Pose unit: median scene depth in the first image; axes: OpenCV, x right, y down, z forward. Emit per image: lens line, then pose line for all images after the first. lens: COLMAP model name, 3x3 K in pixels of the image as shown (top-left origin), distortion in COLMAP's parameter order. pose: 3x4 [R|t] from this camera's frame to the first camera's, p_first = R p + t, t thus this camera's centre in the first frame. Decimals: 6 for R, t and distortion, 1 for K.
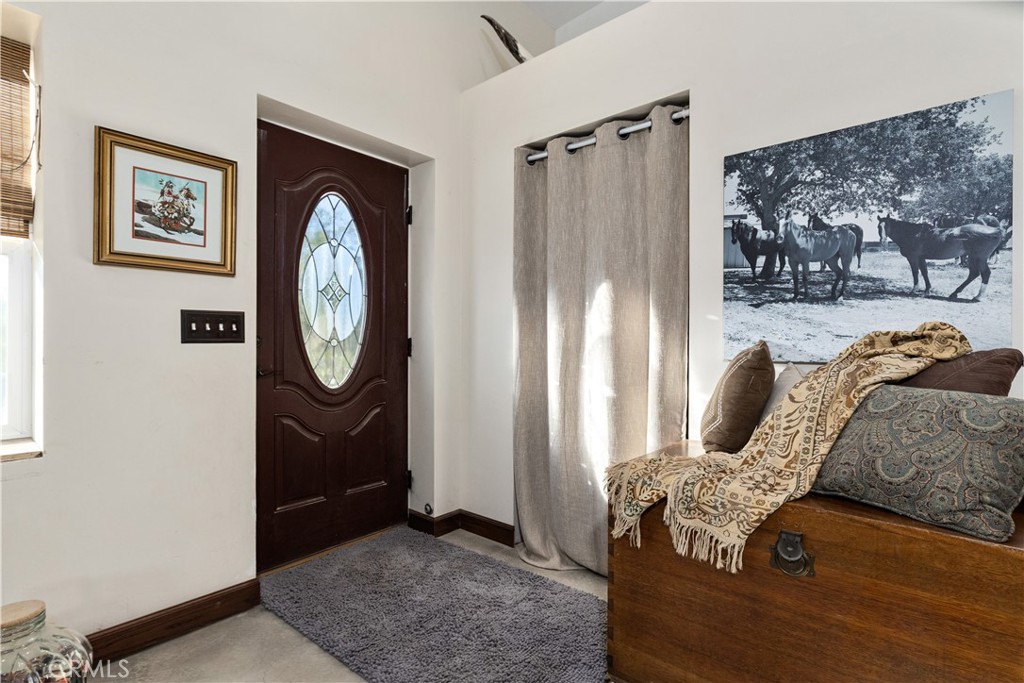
lens RADIAL K [[486.4, 0, 508.7], [0, 486.4, 343.5], [0, 0, 1]] dist [-0.009361, 0.001709]
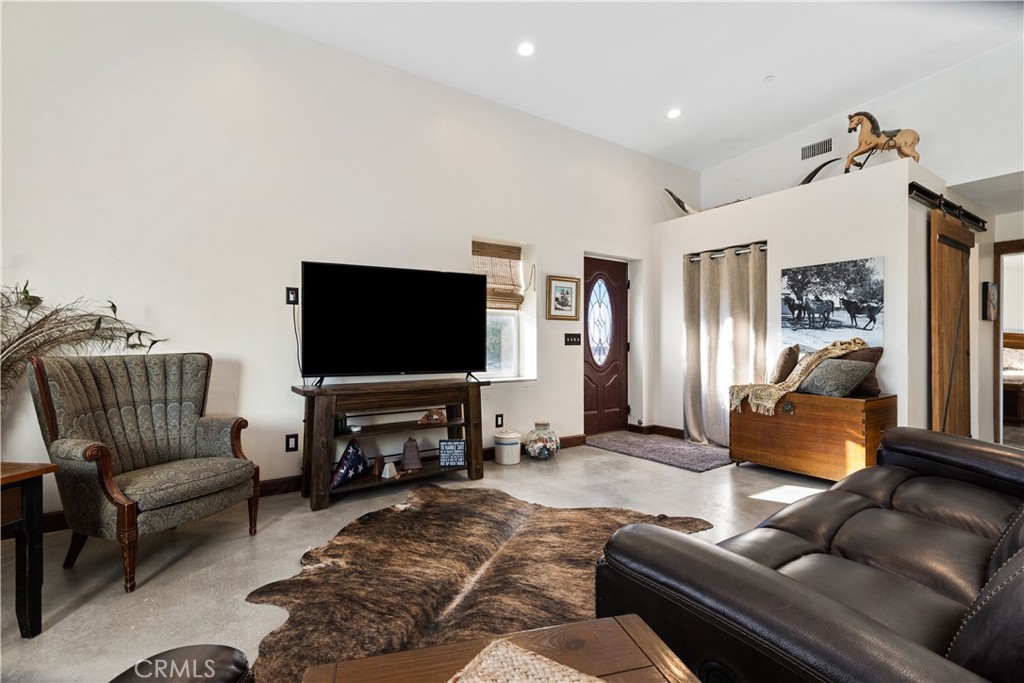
lens RADIAL K [[466.2, 0, 501.5], [0, 466.2, 343.0], [0, 0, 1]] dist [0.002180, -0.000397]
pose [[0.962802, -0.002713, -0.270193, -0.312446], [0.001477, 0.999987, -0.004780, -0.001662], [0.270202, 0.004204, 0.962794, -1.823465]]
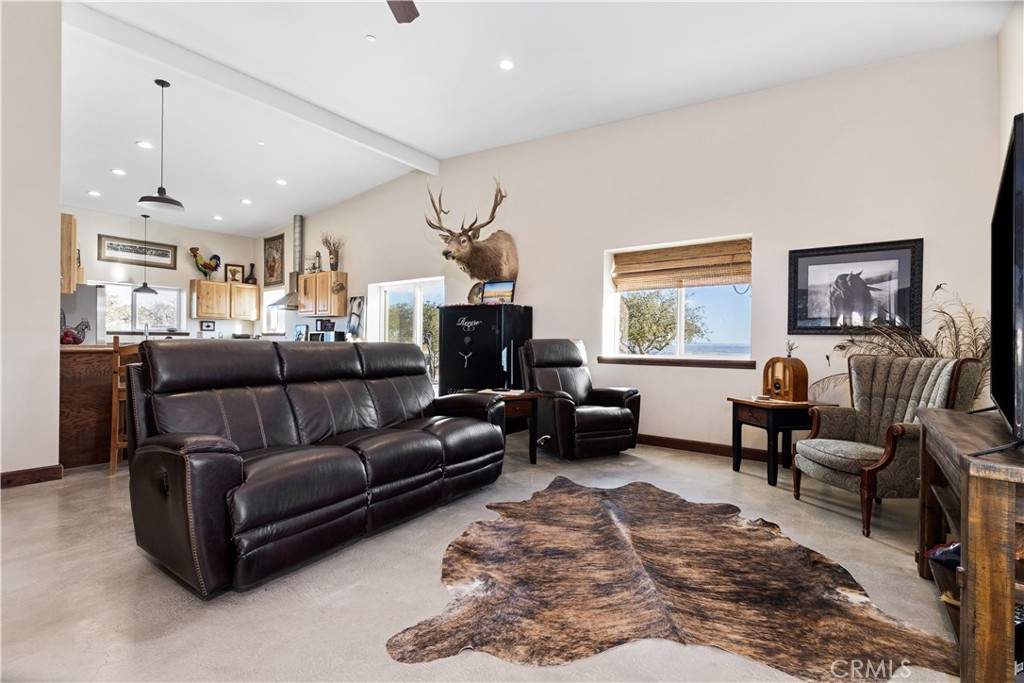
lens RADIAL K [[466.2, 0, 506.5], [0, 466.2, 344.2], [0, 0, 1]] dist [0.002180, -0.000397]
pose [[-0.997596, -0.014196, -0.067830, -0.213802], [-0.014528, 0.999885, 0.004409, -0.002885], [0.067760, 0.005384, -0.997687, 0.991087]]
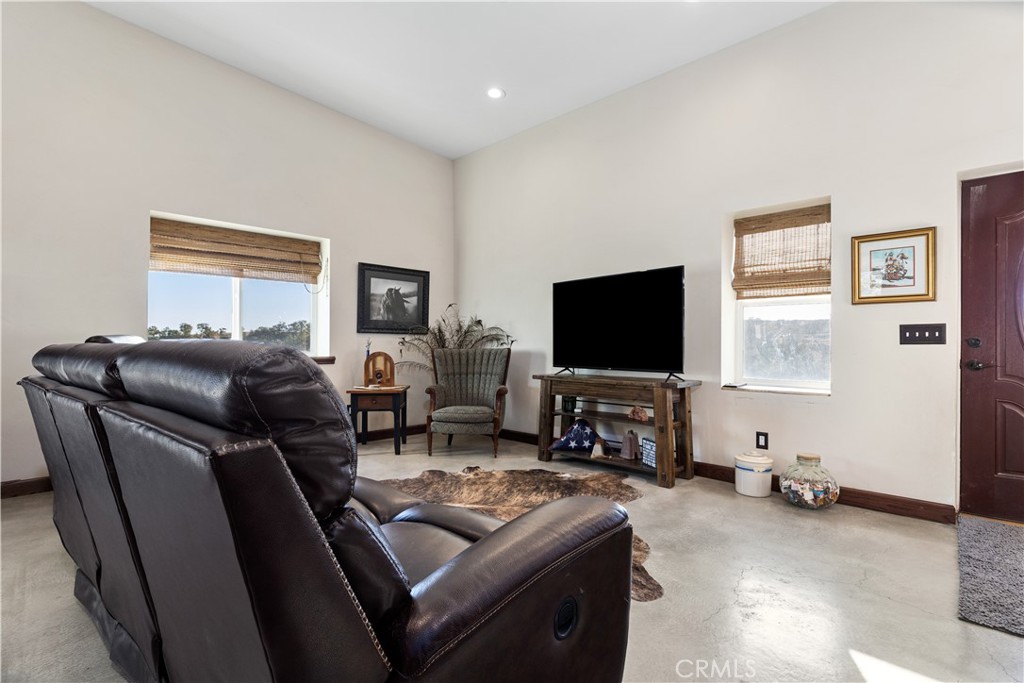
lens RADIAL K [[486.4, 0, 508.1], [0, 486.4, 343.2], [0, 0, 1]] dist [-0.009361, 0.001709]
pose [[-0.056535, -0.004229, -0.998392, 1.166259], [-0.004242, 0.999983, -0.003995, 0.008266], [0.998392, 0.004009, -0.056552, -0.298345]]
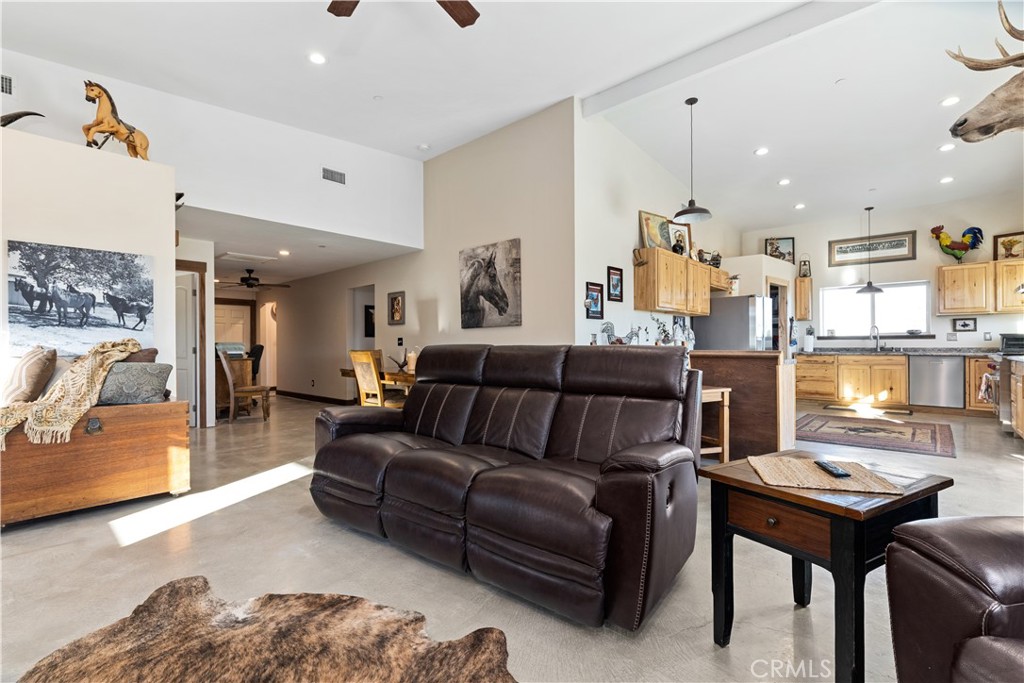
lens RADIAL K [[466.2, 0, 513.2], [0, 466.2, 346.9], [0, 0, 1]] dist [0.002180, -0.000397]
pose [[0.014800, -0.007144, 0.999865, -1.323386], [0.006409, 0.999955, 0.007050, -0.001908], [-0.999870, 0.006304, 0.014845, -0.913701]]
